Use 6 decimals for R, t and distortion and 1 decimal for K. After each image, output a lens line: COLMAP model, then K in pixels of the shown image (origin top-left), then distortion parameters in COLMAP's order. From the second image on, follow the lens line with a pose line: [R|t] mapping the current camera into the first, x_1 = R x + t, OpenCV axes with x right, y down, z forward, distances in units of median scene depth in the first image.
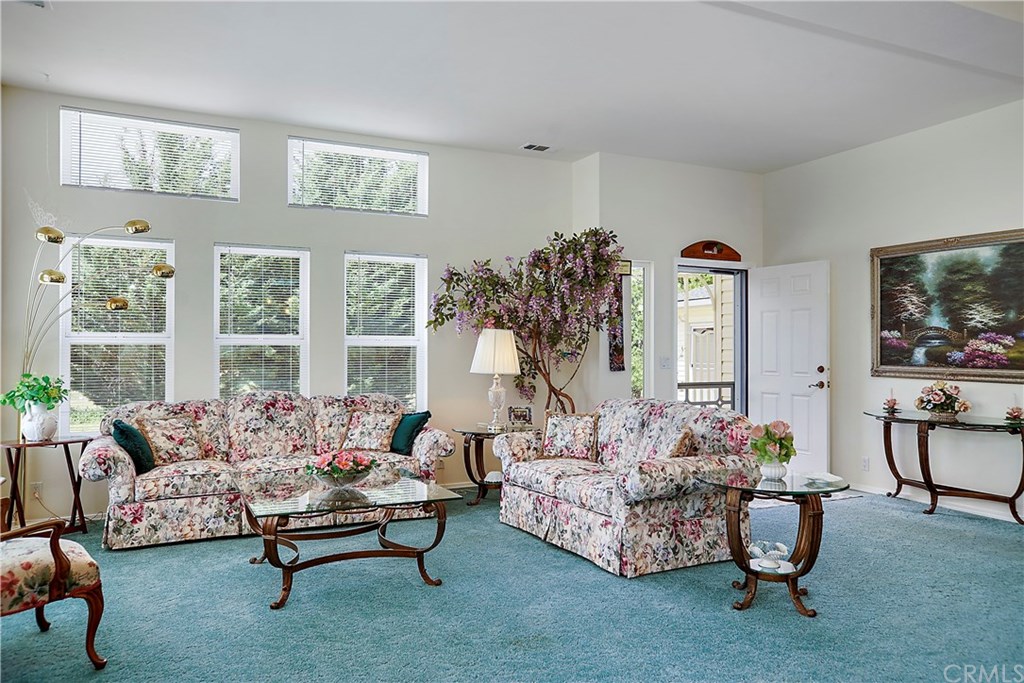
lens RADIAL K [[725.0, 0, 511.4], [0, 725.0, 343.2], [0, 0, 1]] dist [-0.004459, -0.000248]
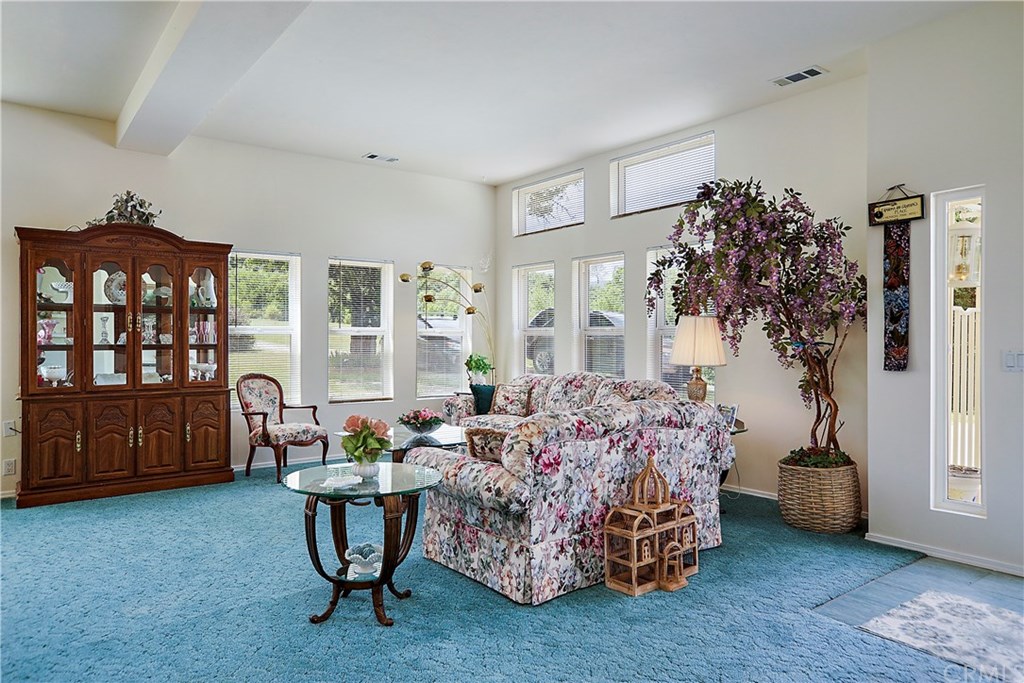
lens RADIAL K [[670.5, 0, 511.4], [0, 670.5, 342.4], [0, 0, 1]] dist [0.003937, 0.000491]
pose [[0.199799, 0.002024, -0.979835, 1.073737], [0.011080, 0.999929, 0.004324, 0.010837], [0.979774, -0.011721, 0.199763, 0.882343]]
